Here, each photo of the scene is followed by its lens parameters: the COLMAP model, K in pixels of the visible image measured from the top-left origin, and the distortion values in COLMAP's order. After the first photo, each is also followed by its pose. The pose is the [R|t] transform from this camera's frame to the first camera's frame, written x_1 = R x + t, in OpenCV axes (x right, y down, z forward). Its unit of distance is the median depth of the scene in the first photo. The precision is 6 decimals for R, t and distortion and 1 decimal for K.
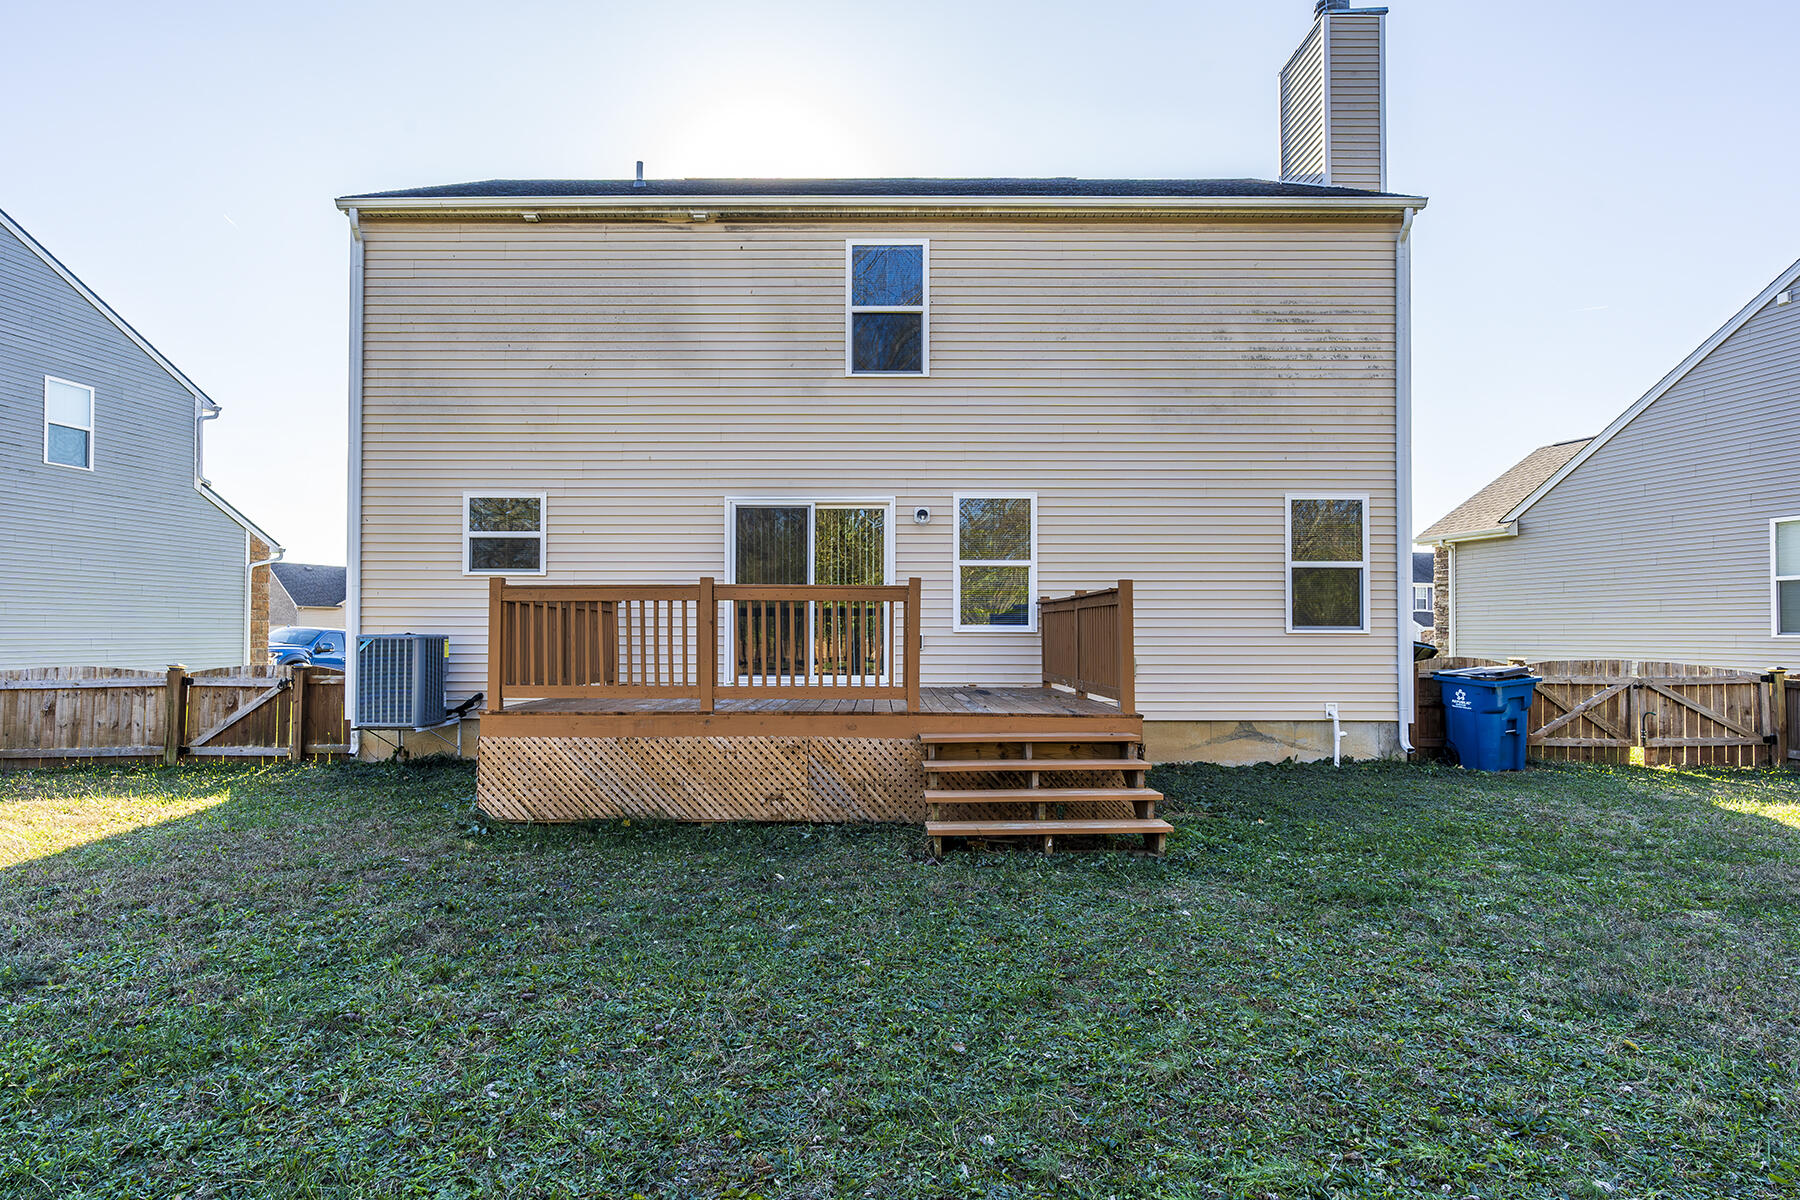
lens RADIAL K [[1032.4, 0, 900.2], [0, 1032.4, 629.5], [0, 0, 1]] dist [-0.003045, -0.000372]
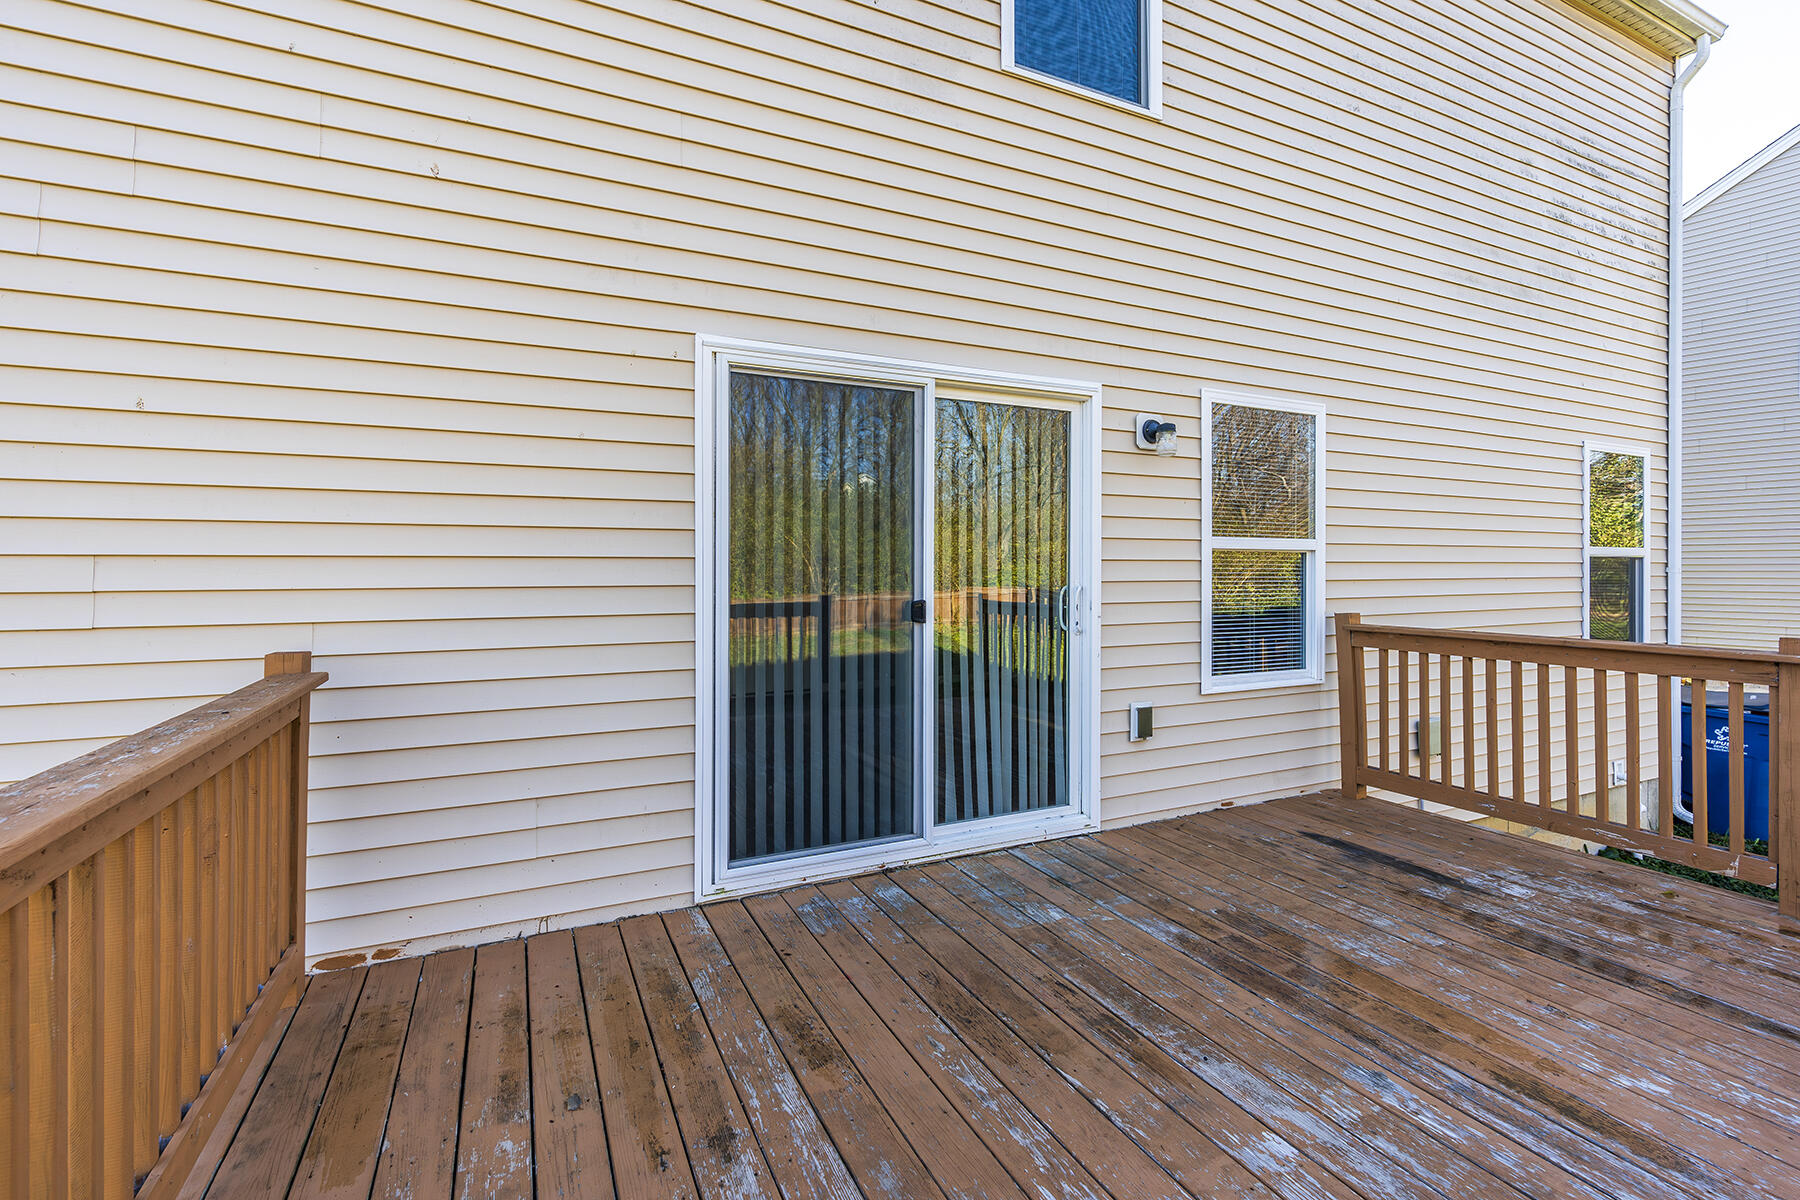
lens RADIAL K [[831.4, 0, 889.5], [0, 831.4, 577.7], [0, 0, 1]] dist [-0.002636, 0.000192]
pose [[0.898120, -0.004174, 0.439731, -0.232818], [0.001354, 0.999976, 0.006728, -0.051502], [-0.439749, -0.005447, 0.898104, 0.729399]]
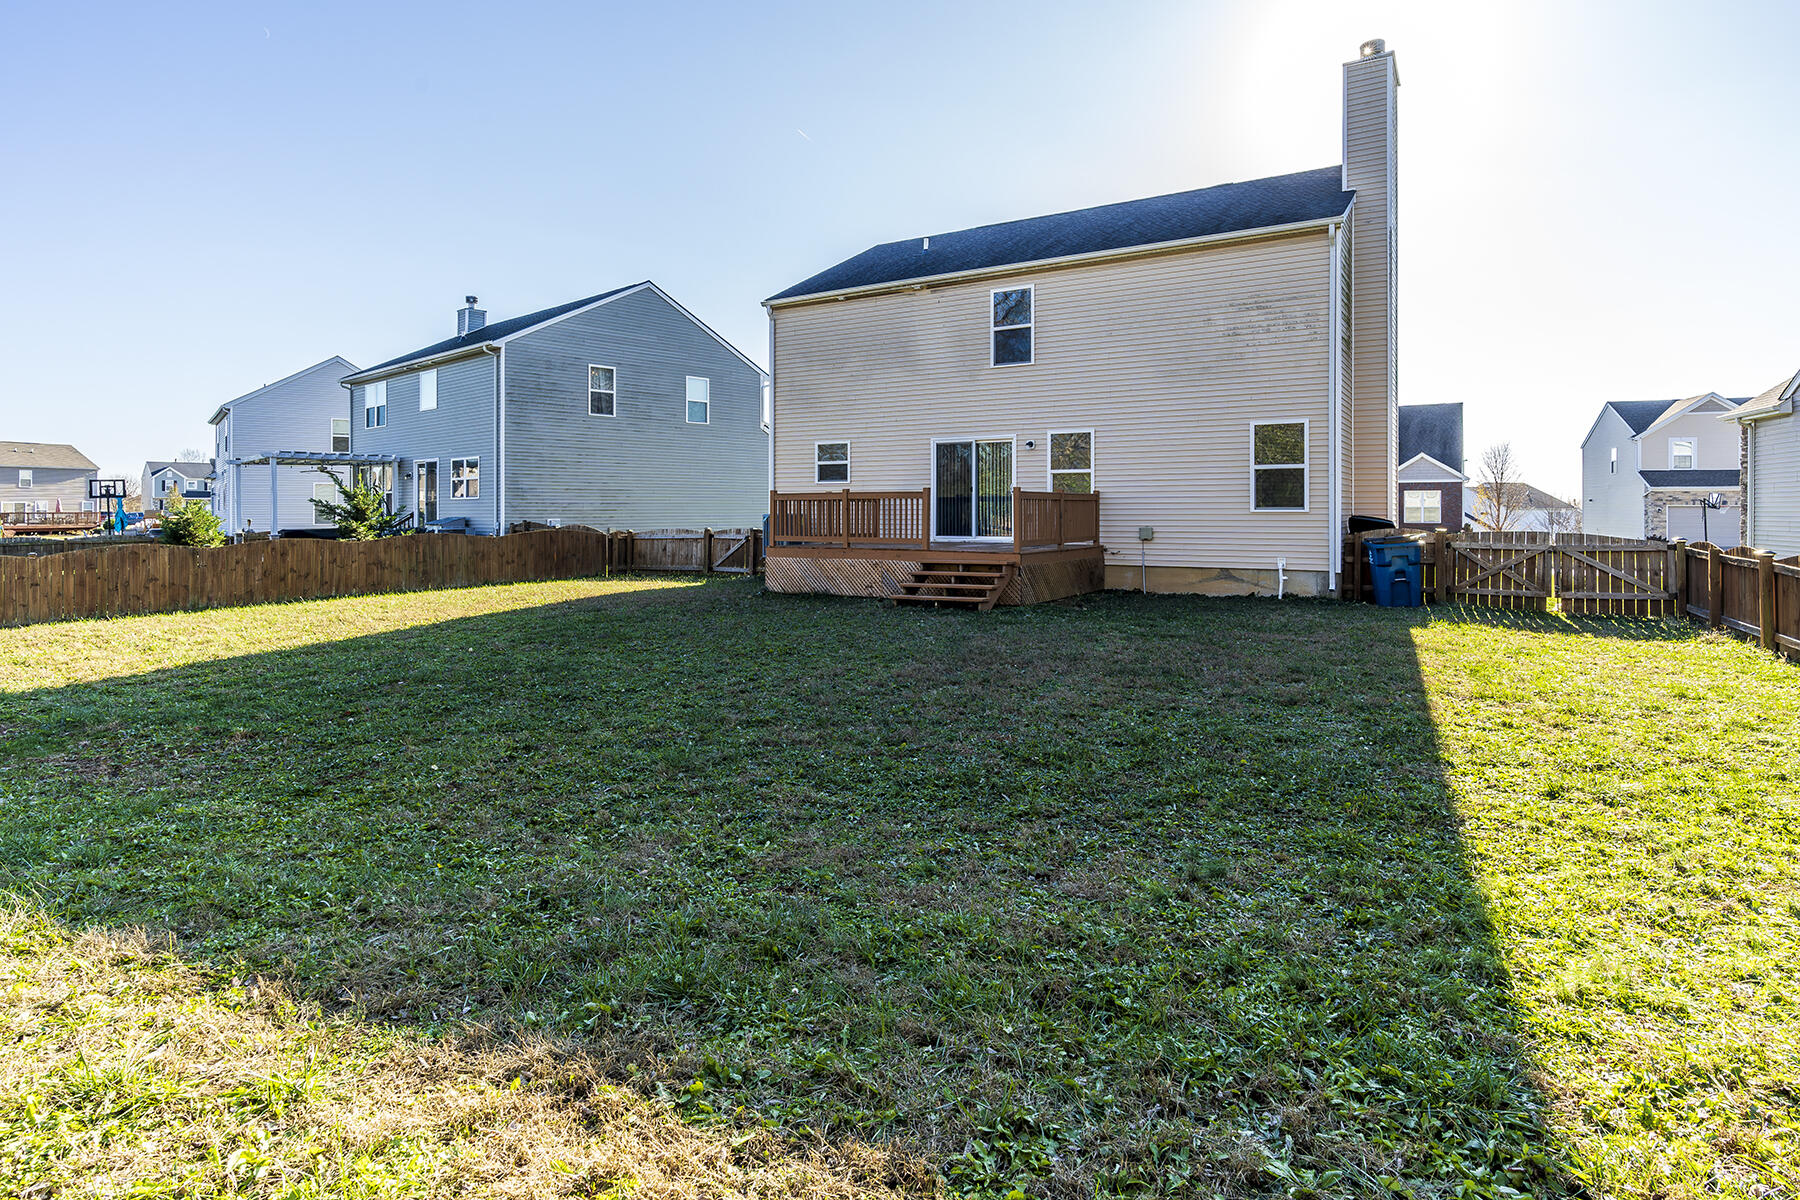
lens RADIAL K [[922.4, 0, 898.8], [0, 922.4, 530.4], [0, 0, 1]] dist [-0.000432, 0.000592]
pose [[0.862835, 0.007526, -0.505430, 0.614812], [0.005270, 0.999701, 0.023882, -0.004687], [0.505458, -0.023270, 0.862537, -0.453074]]
